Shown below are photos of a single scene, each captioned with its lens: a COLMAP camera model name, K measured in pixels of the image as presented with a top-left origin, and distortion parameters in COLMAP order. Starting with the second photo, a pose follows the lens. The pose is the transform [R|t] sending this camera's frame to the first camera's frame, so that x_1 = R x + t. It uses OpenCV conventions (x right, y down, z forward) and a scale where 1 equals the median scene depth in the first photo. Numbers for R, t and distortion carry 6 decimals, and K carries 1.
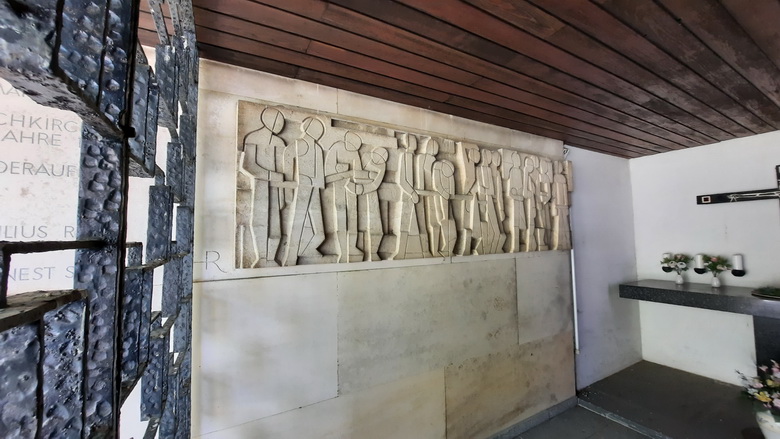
lens RADIAL K [[306.7, 0, 402.4], [0, 306.7, 216.2], [0, 0, 1]] dist [-0.014067, 0.000402]
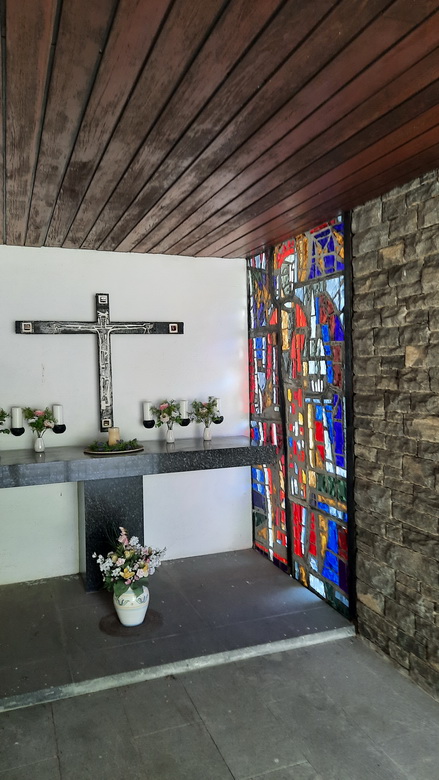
lens RADIAL K [[566.7, 0, 213.0], [0, 566.7, 379.6], [0, 0, 1]] dist [0.015768, -0.002251]
pose [[0.179054, -0.006083, 0.983821, -0.267116], [-0.046872, 0.998793, 0.014706, 0.034128], [-0.982722, -0.048747, 0.178552, 0.477673]]
